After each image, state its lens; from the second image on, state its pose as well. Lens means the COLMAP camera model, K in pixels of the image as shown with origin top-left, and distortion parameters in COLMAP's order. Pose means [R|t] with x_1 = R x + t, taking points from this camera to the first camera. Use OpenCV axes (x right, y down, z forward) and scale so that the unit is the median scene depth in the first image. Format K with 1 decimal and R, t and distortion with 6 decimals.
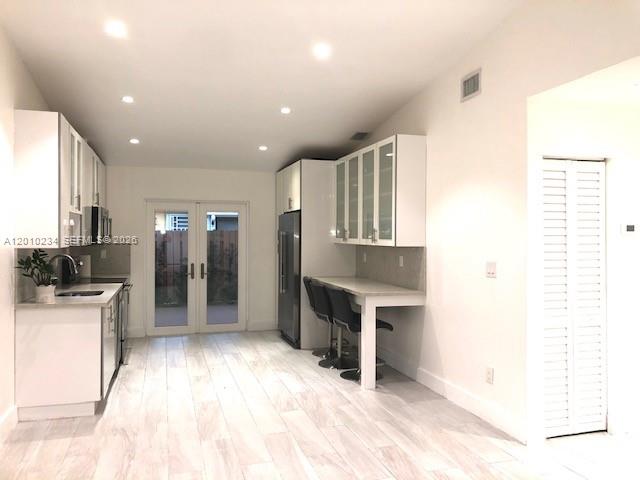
lens RADIAL K [[529.1, 0, 323.1], [0, 529.1, 237.6], [0, 0, 1]] dist [0.029003, -0.004455]
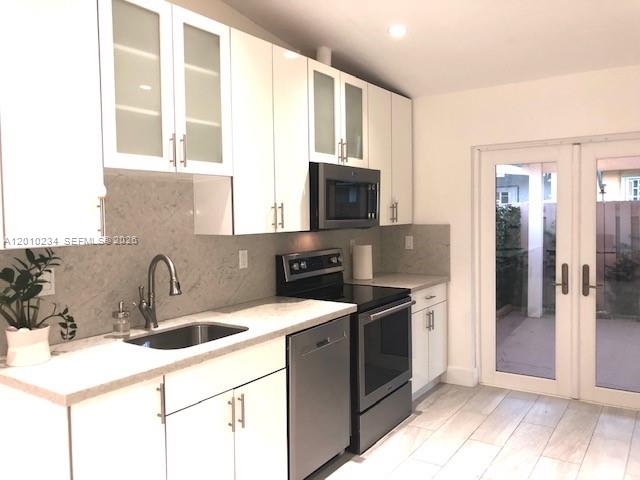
lens RADIAL K [[529.1, 0, 323.1], [0, 529.1, 237.6], [0, 0, 1]] dist [0.029003, -0.004455]
pose [[0.635903, 0.023988, -0.771396, 0.001668], [0.015177, 0.998935, 0.043575, -0.004274], [0.771620, -0.039417, 0.634861, 0.761795]]
